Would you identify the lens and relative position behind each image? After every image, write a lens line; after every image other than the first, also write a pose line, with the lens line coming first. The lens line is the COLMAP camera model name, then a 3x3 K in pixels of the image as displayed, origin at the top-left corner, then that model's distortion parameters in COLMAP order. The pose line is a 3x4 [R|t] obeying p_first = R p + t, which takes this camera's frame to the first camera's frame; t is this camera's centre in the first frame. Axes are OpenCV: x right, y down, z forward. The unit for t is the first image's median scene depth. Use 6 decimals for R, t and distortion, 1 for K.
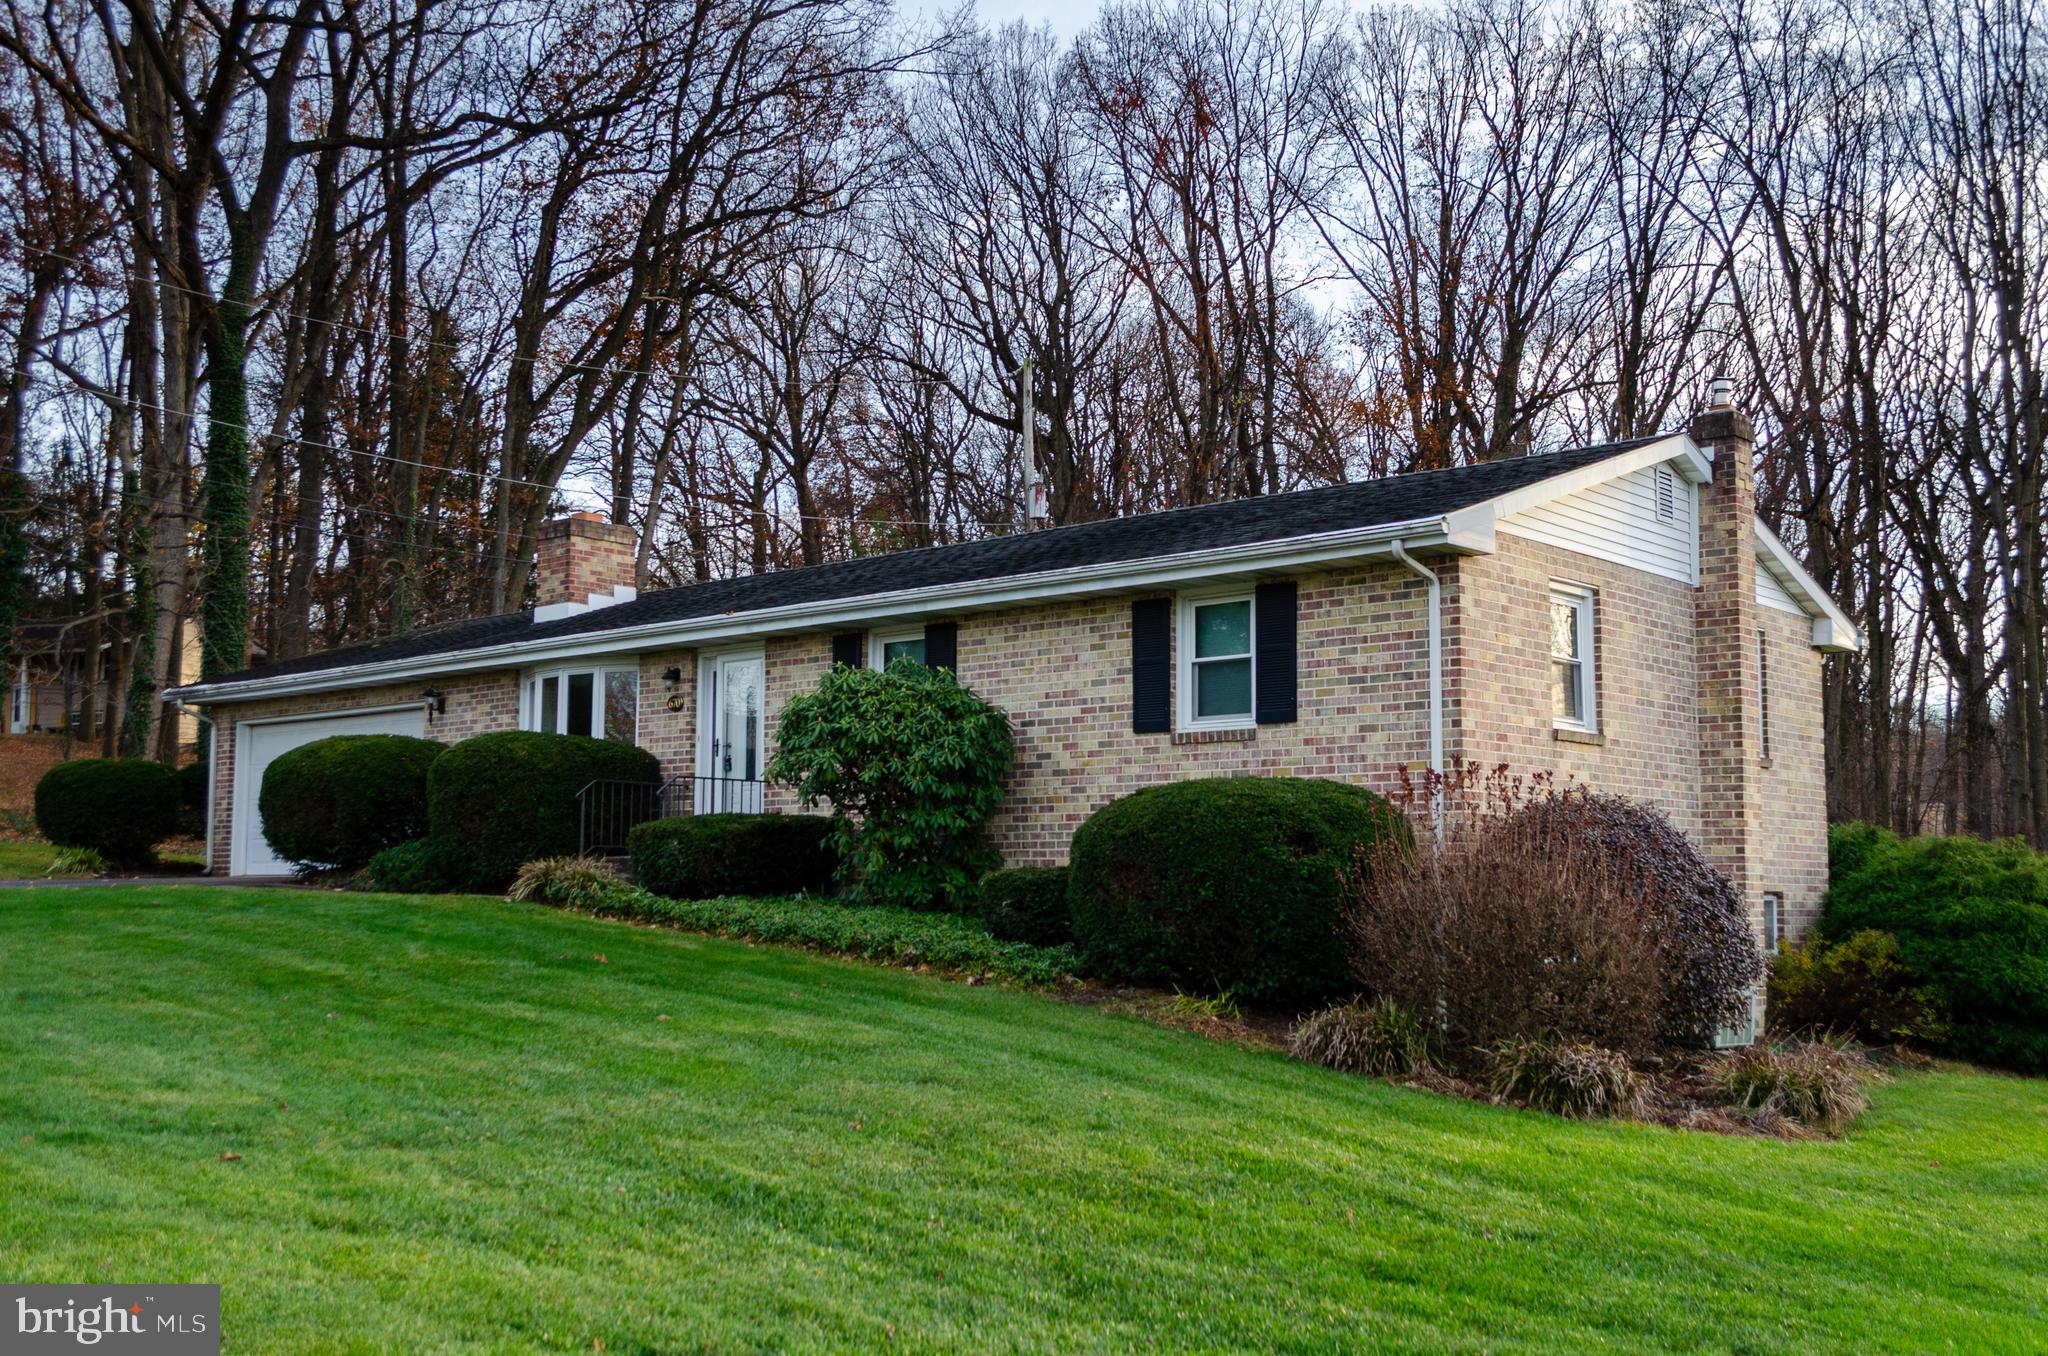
lens RADIAL K [[2037.5, 0, 1017.9], [0, 2037.5, 710.3], [0, 0, 1]] dist [0.068687, -0.124762]
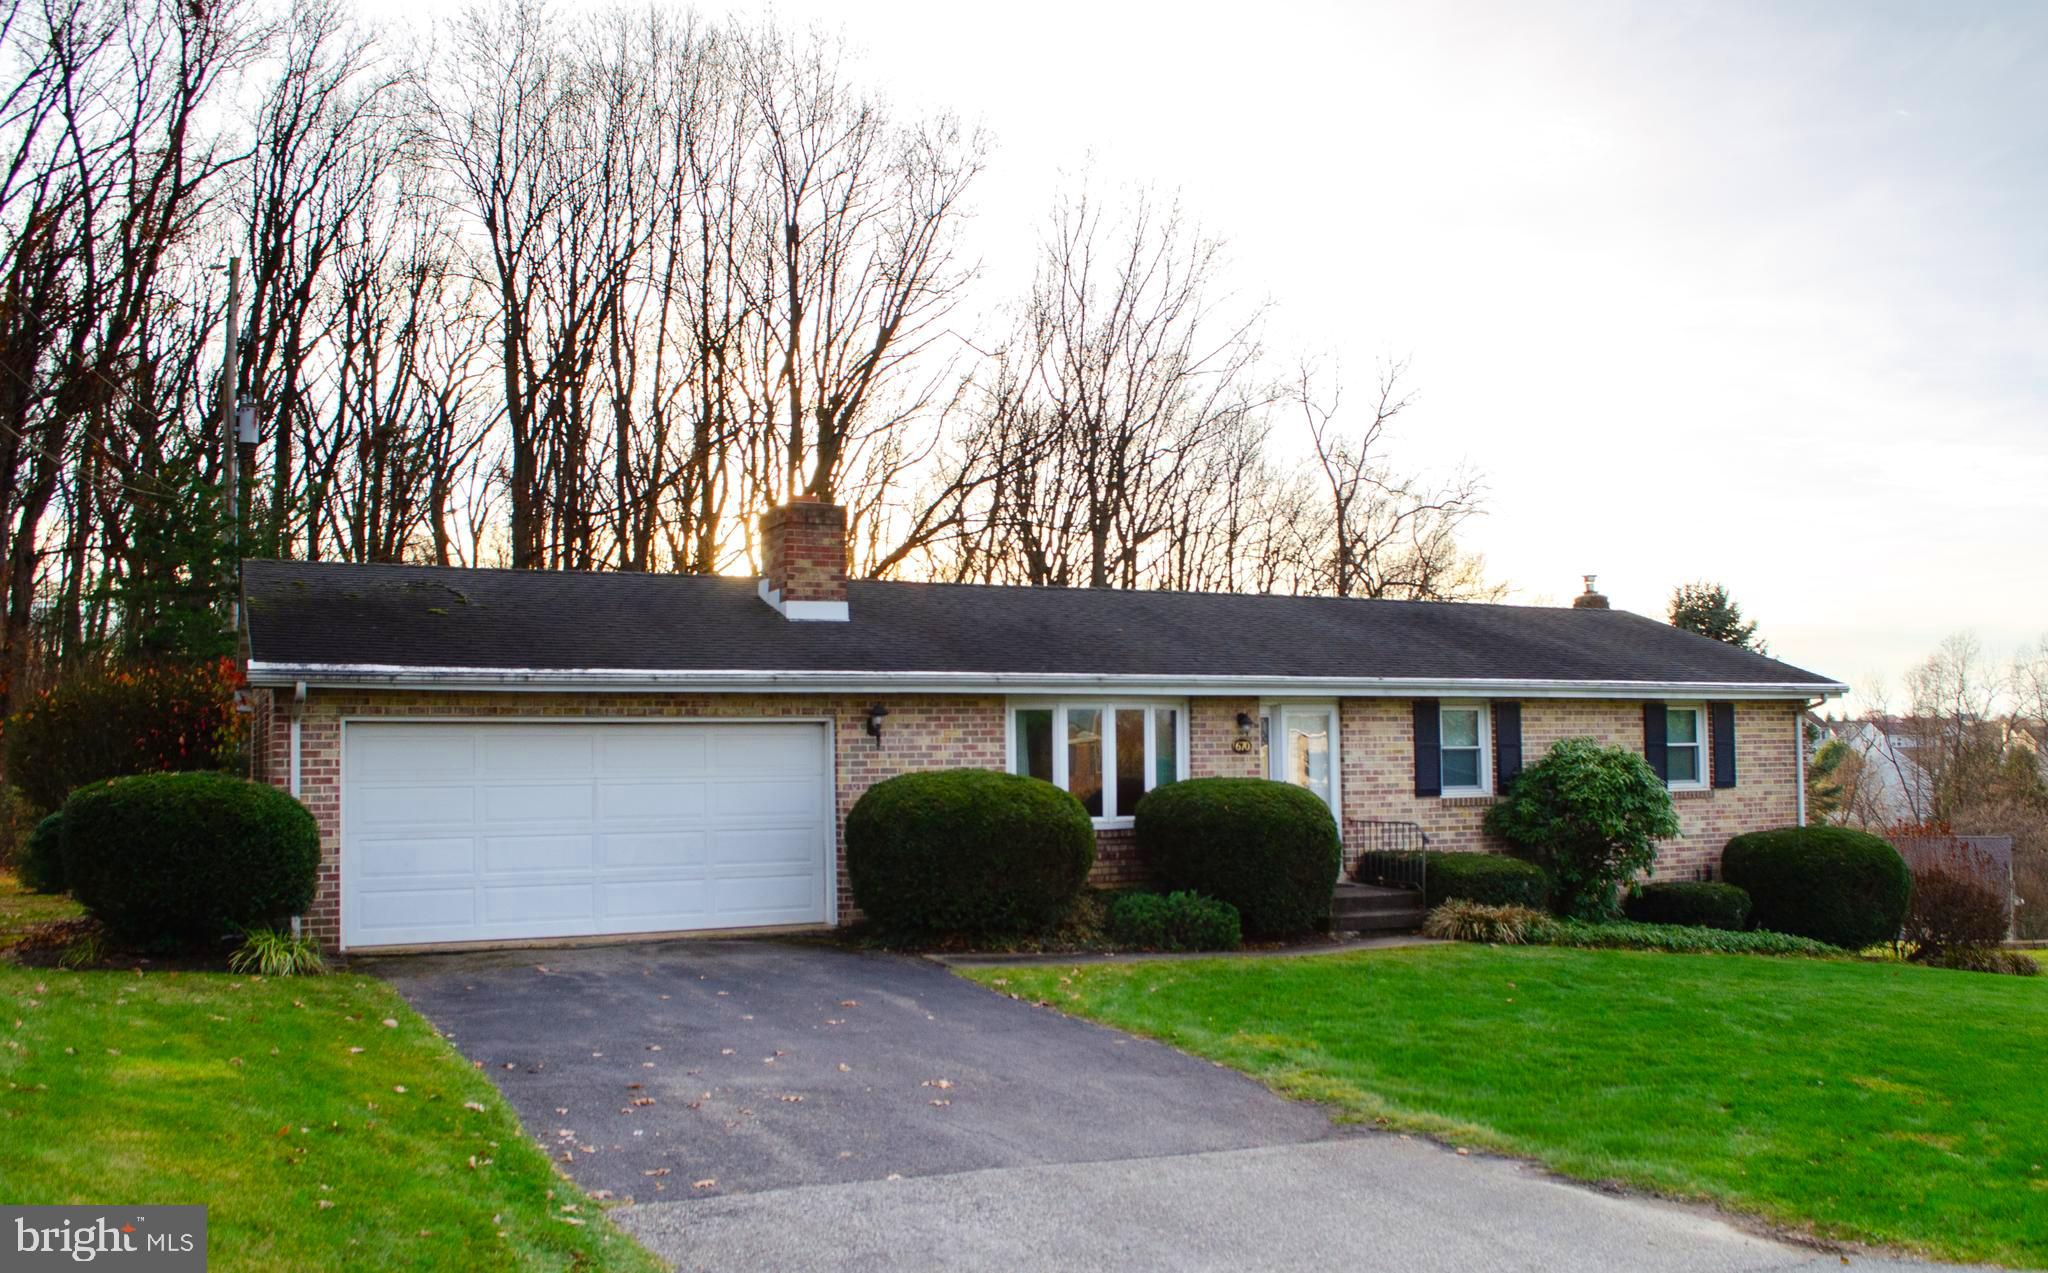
lens RADIAL K [[1687.7, 0, 1025.0], [0, 1687.7, 663.7], [0, 0, 1]] dist [-0.075241, -0.001599]
pose [[0.380822, 0.041151, 0.923732, -1.205353], [-0.073174, 0.997217, -0.014257, -0.030004], [-0.921748, -0.062164, 0.382773, 0.903996]]
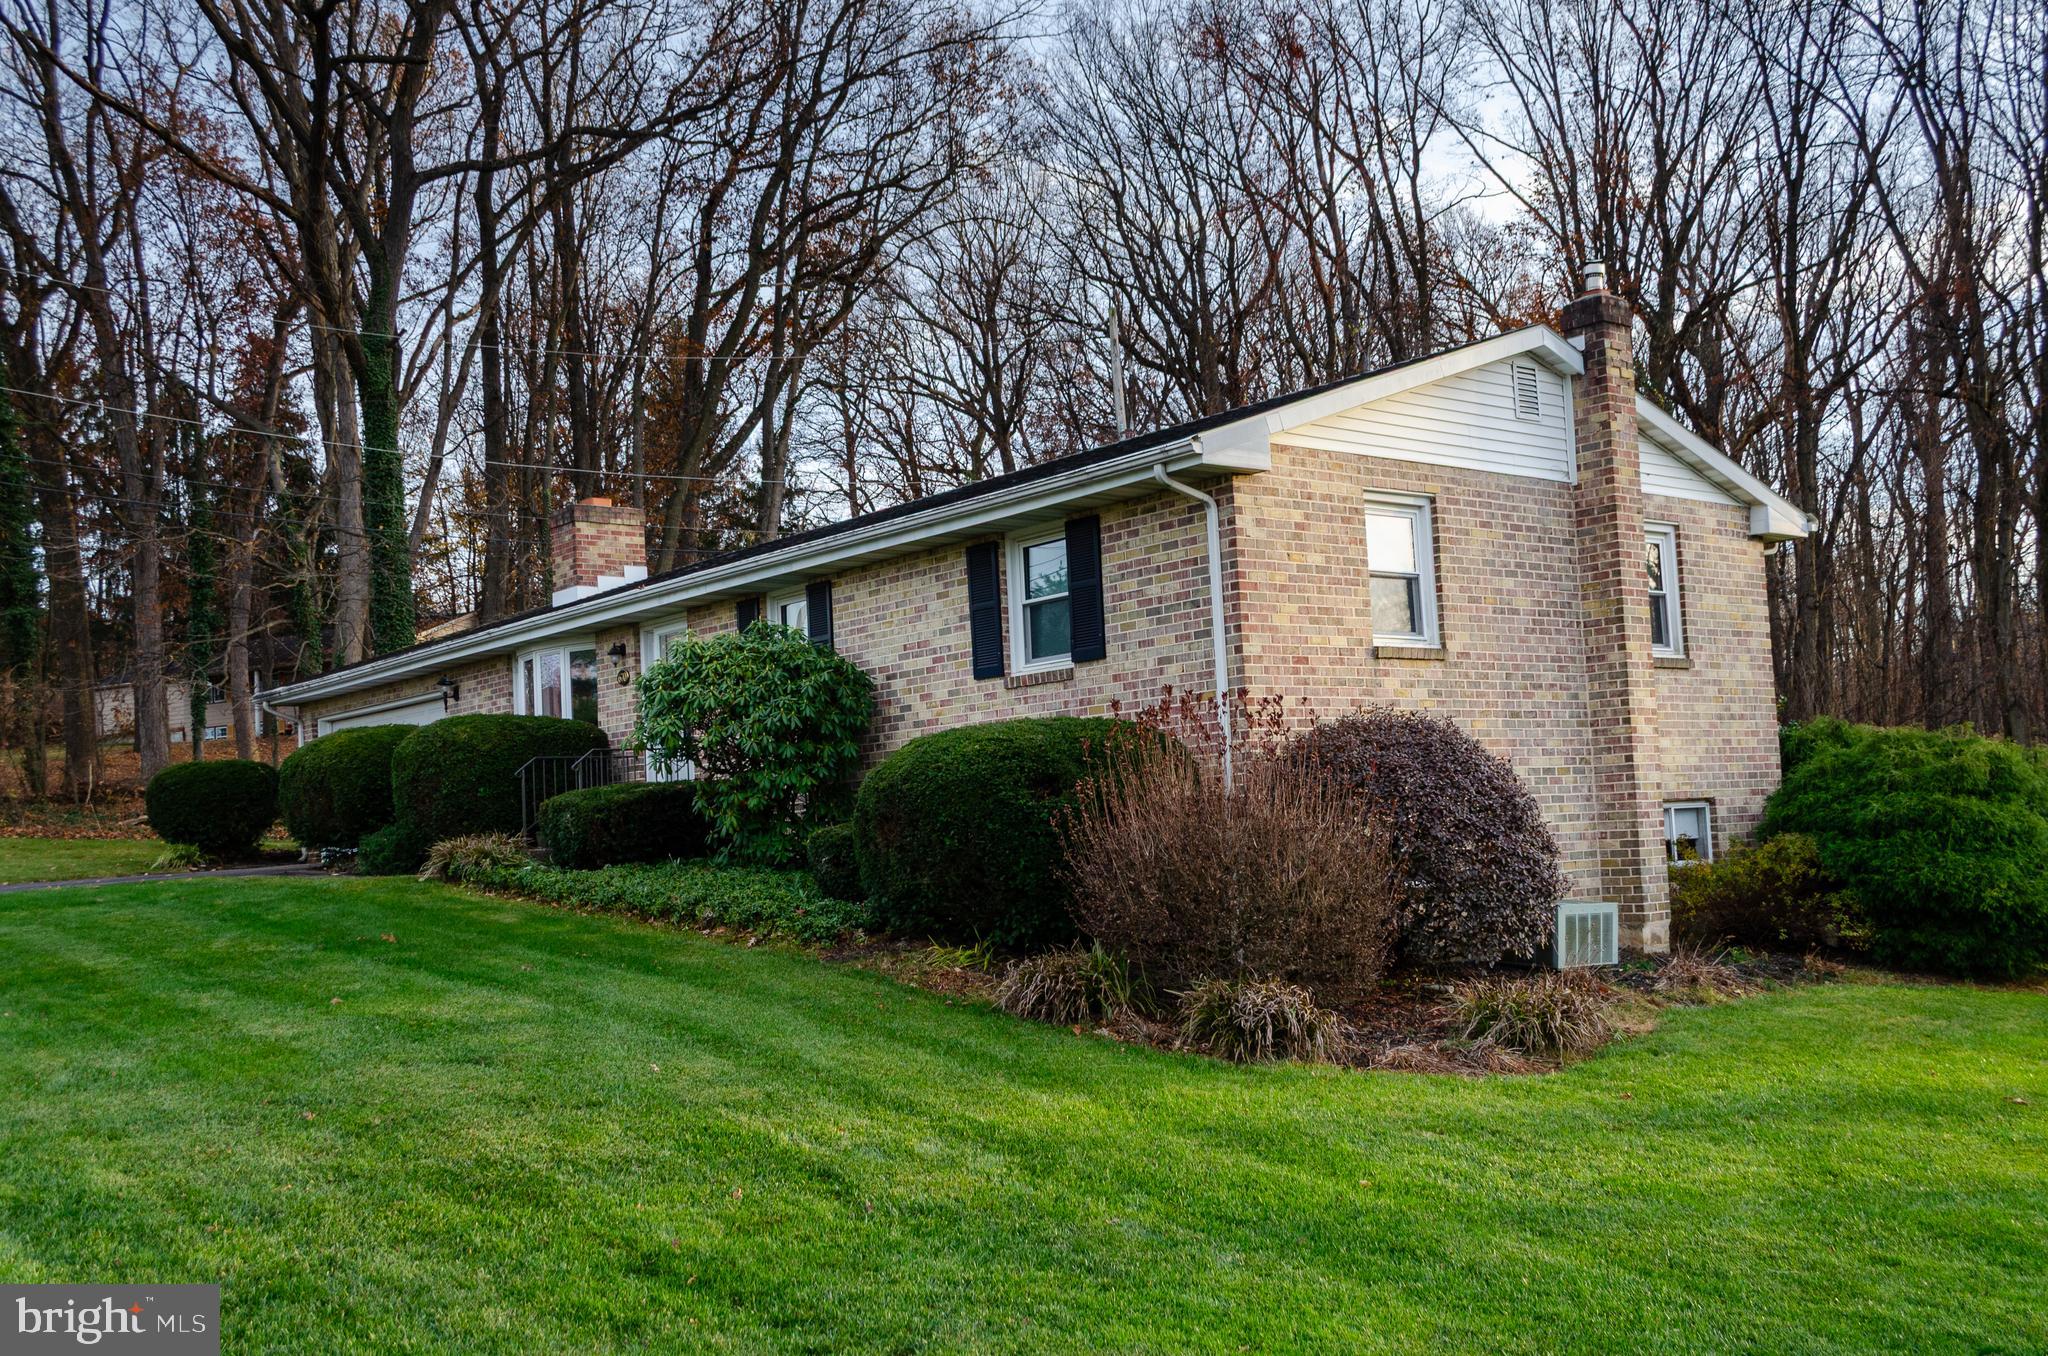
lens RADIAL K [[1943.4, 0, 1020.9], [0, 1943.4, 705.7], [0, 0, 1]] dist [0.058160, -0.134328]
pose [[0.986603, -0.066165, -0.149117, 0.207114], [0.069865, 0.997362, 0.019709, 0.006312], [0.147420, -0.029863, 0.988623, 0.064792]]
